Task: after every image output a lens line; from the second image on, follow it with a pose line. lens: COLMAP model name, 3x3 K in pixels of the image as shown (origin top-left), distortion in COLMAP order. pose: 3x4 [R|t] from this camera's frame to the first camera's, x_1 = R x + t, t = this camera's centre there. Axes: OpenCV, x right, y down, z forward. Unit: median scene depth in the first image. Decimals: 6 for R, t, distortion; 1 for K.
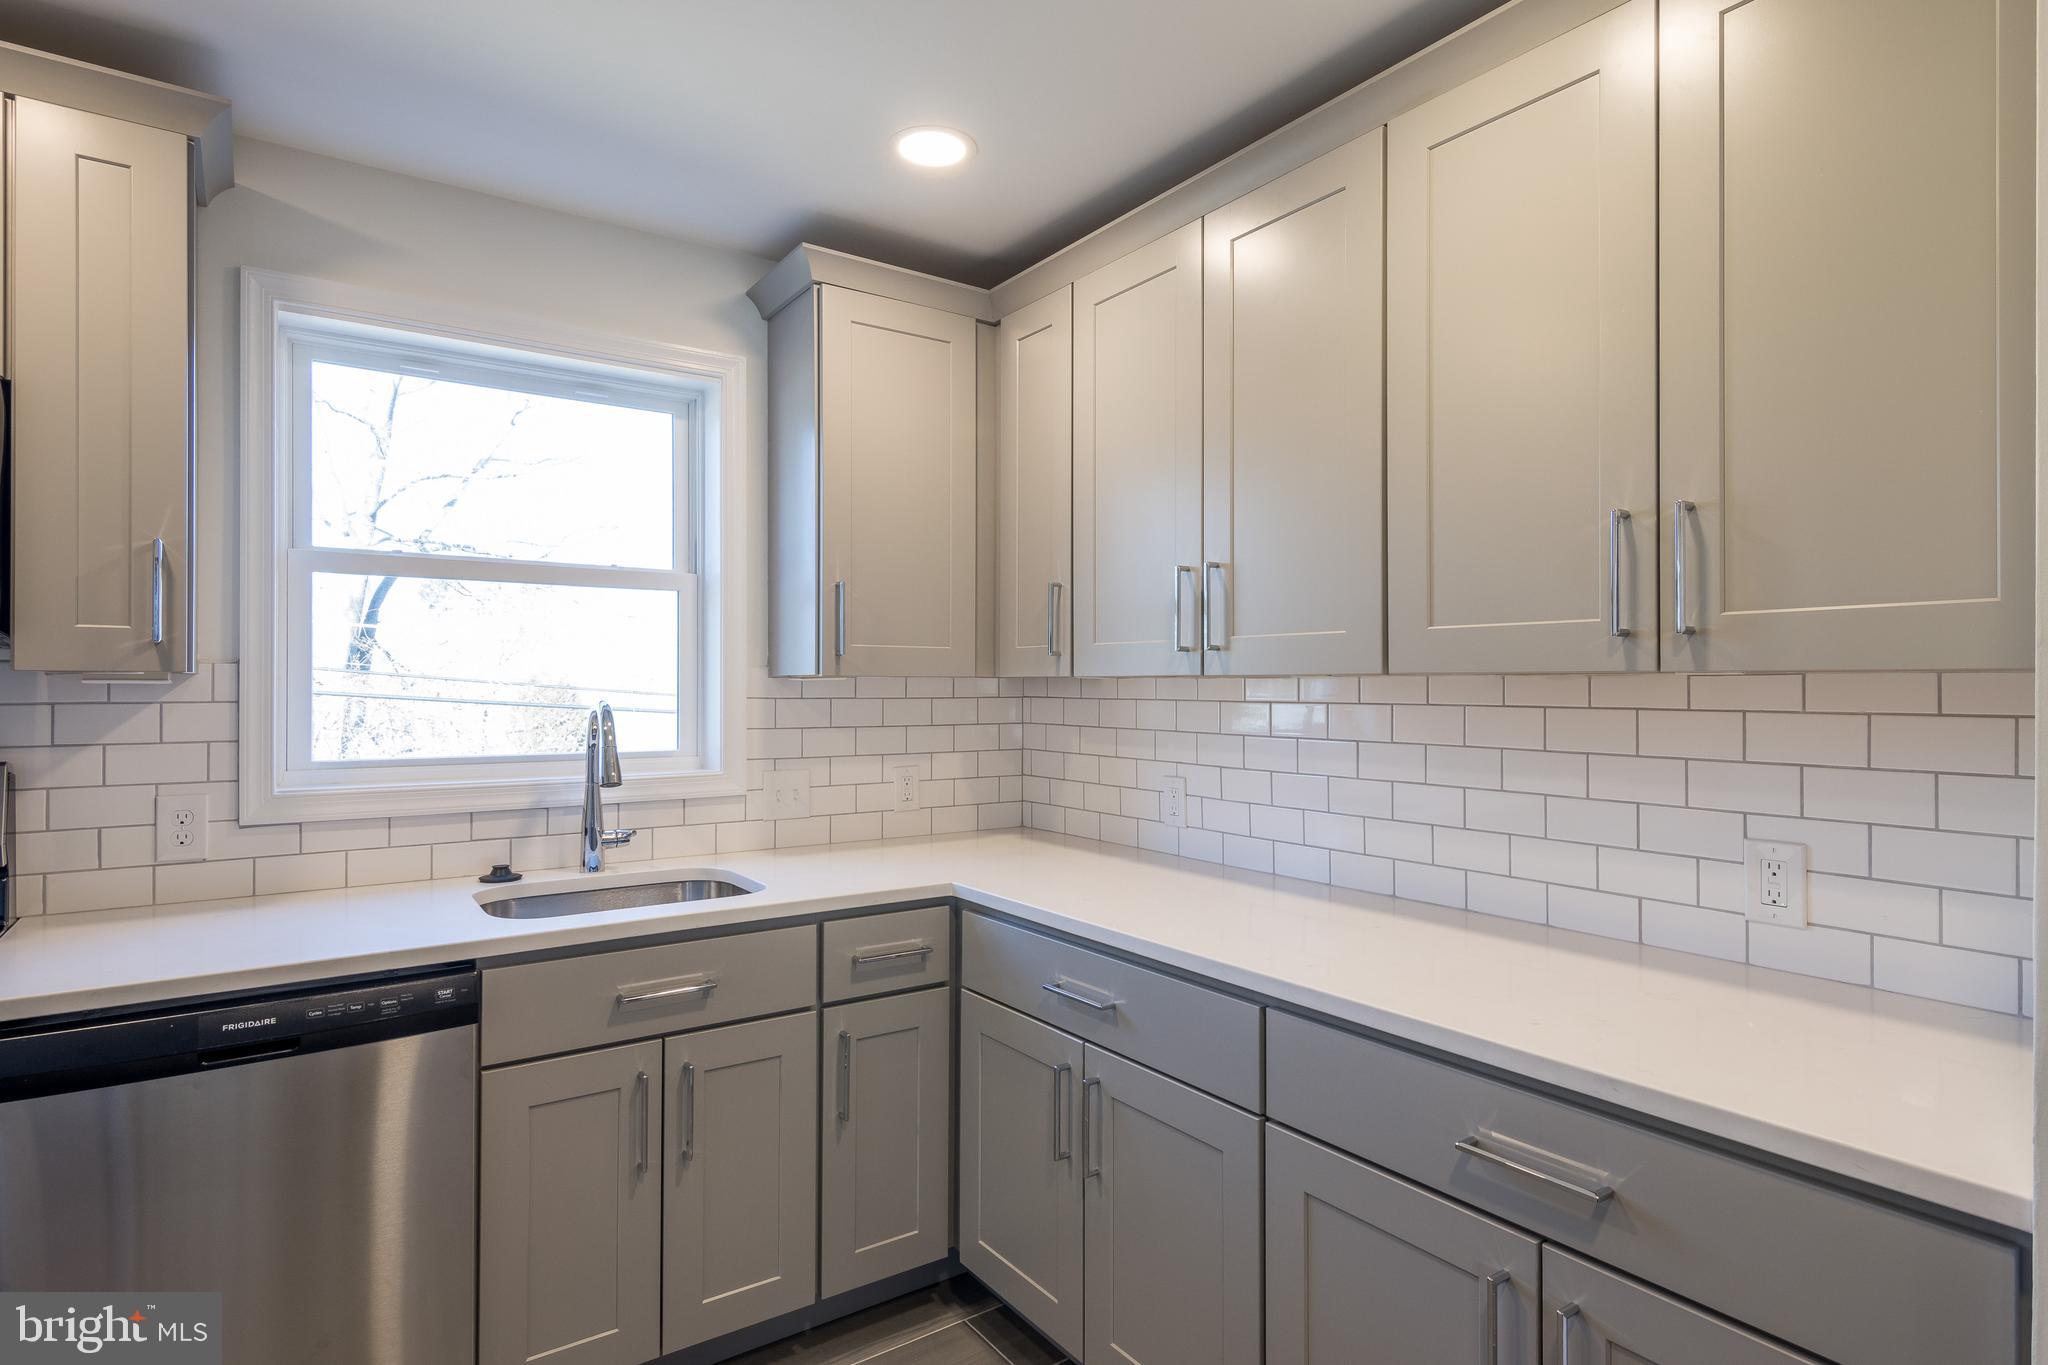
lens RADIAL K [[1078.2, 0, 1016.1], [0, 1078.2, 678.6], [0, 0, 1]] dist [0.016232, -0.000791]
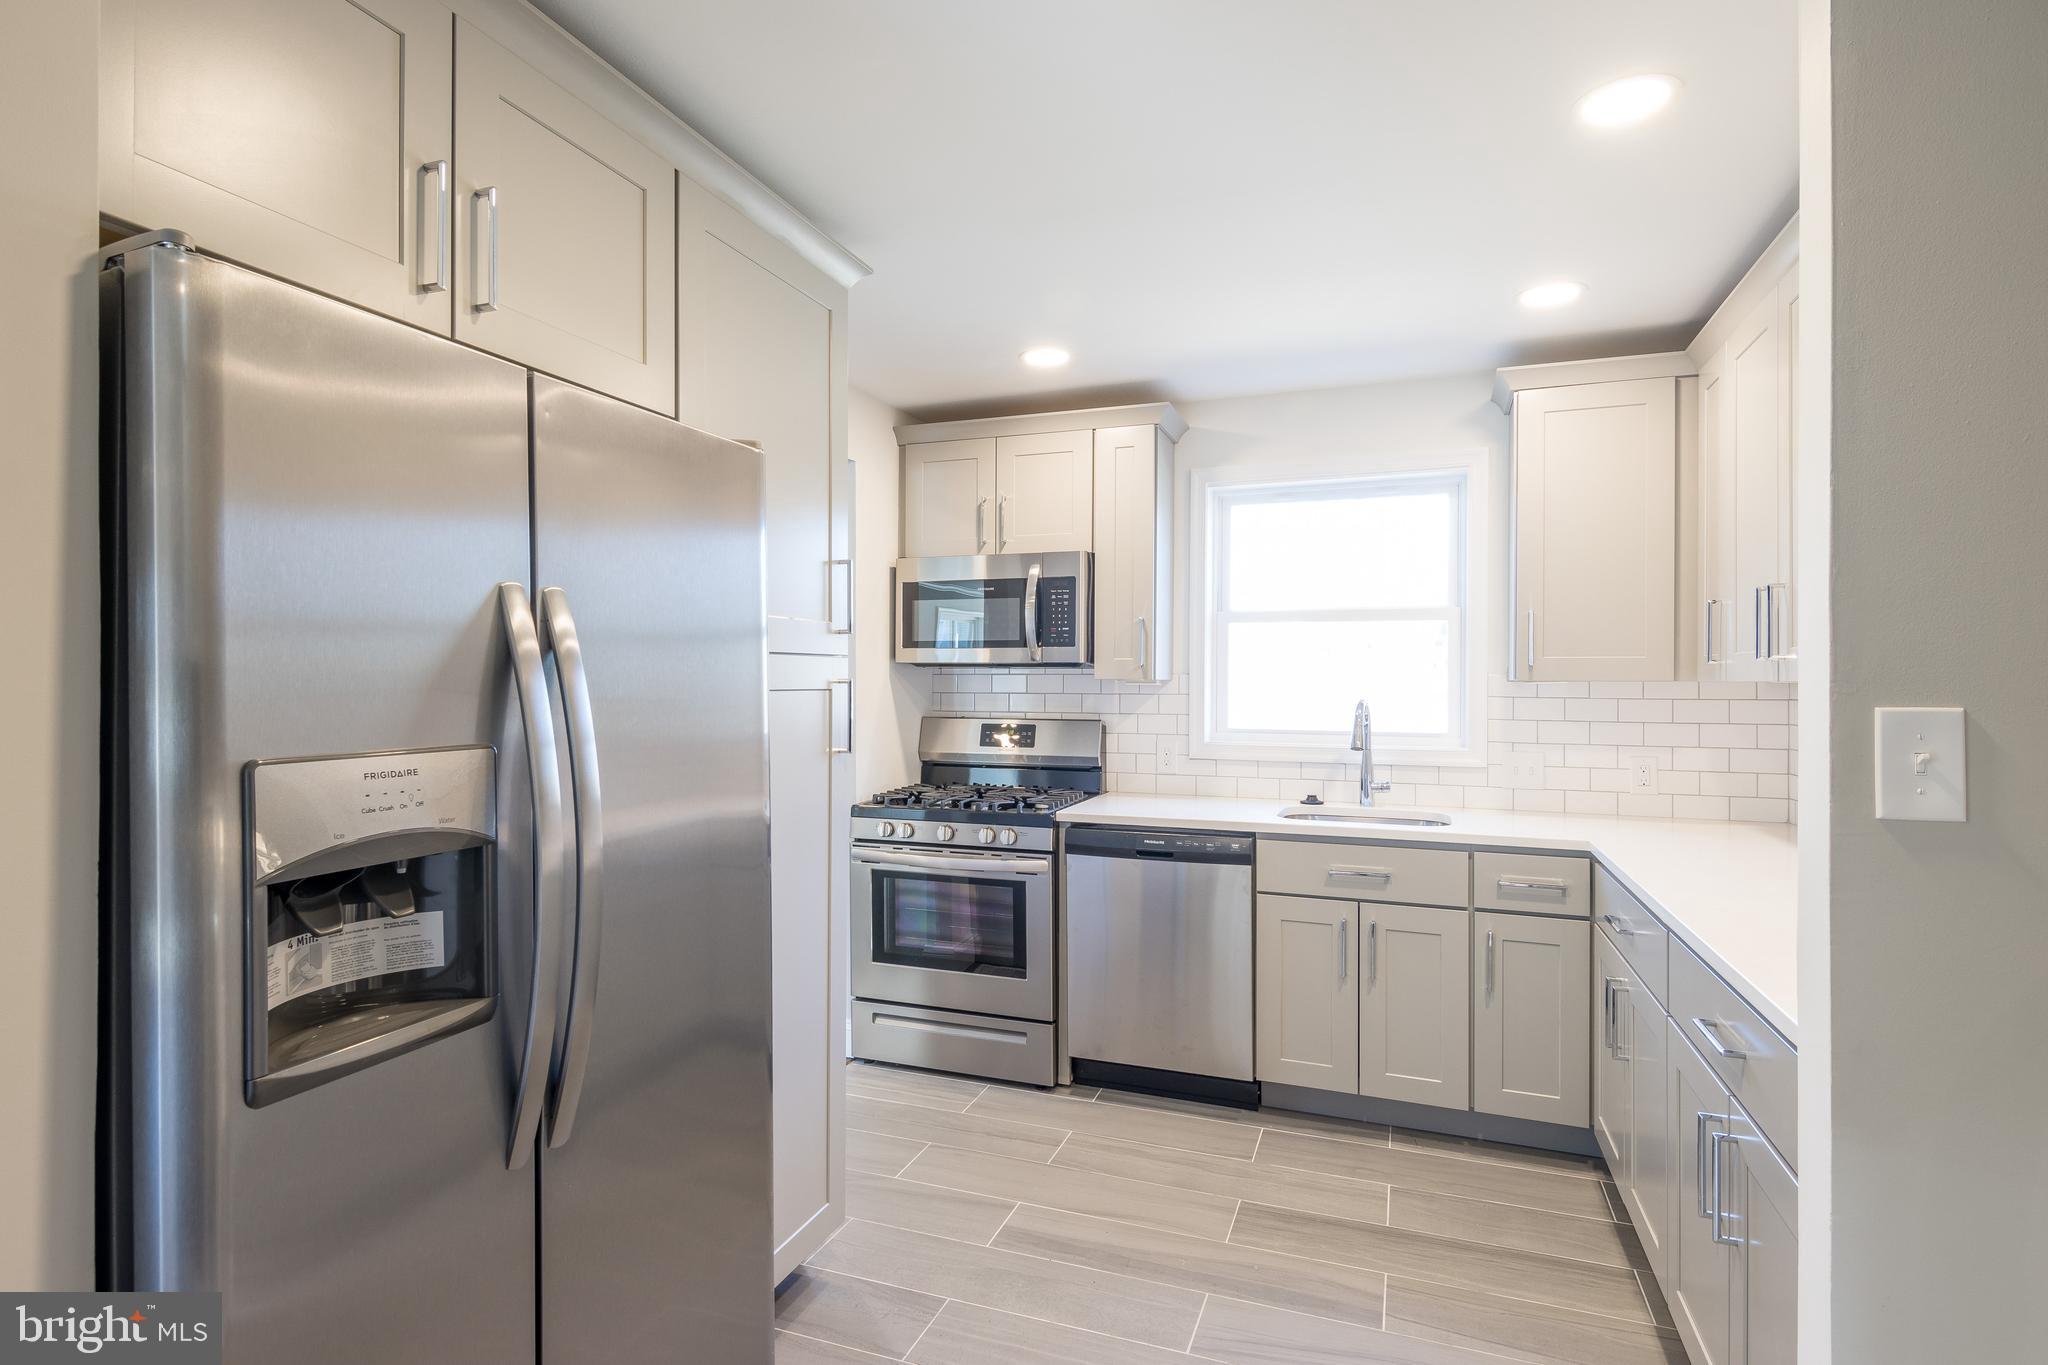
lens RADIAL K [[1028.8, 0, 1011.0], [0, 1028.8, 664.9], [0, 0, 1]] dist [0.006312, -0.000163]
pose [[0.561312, -0.011634, -0.827522, 0.570268], [0.001030, 0.999910, -0.013359, -0.006180], [0.827603, 0.006646, 0.561274, -0.267683]]
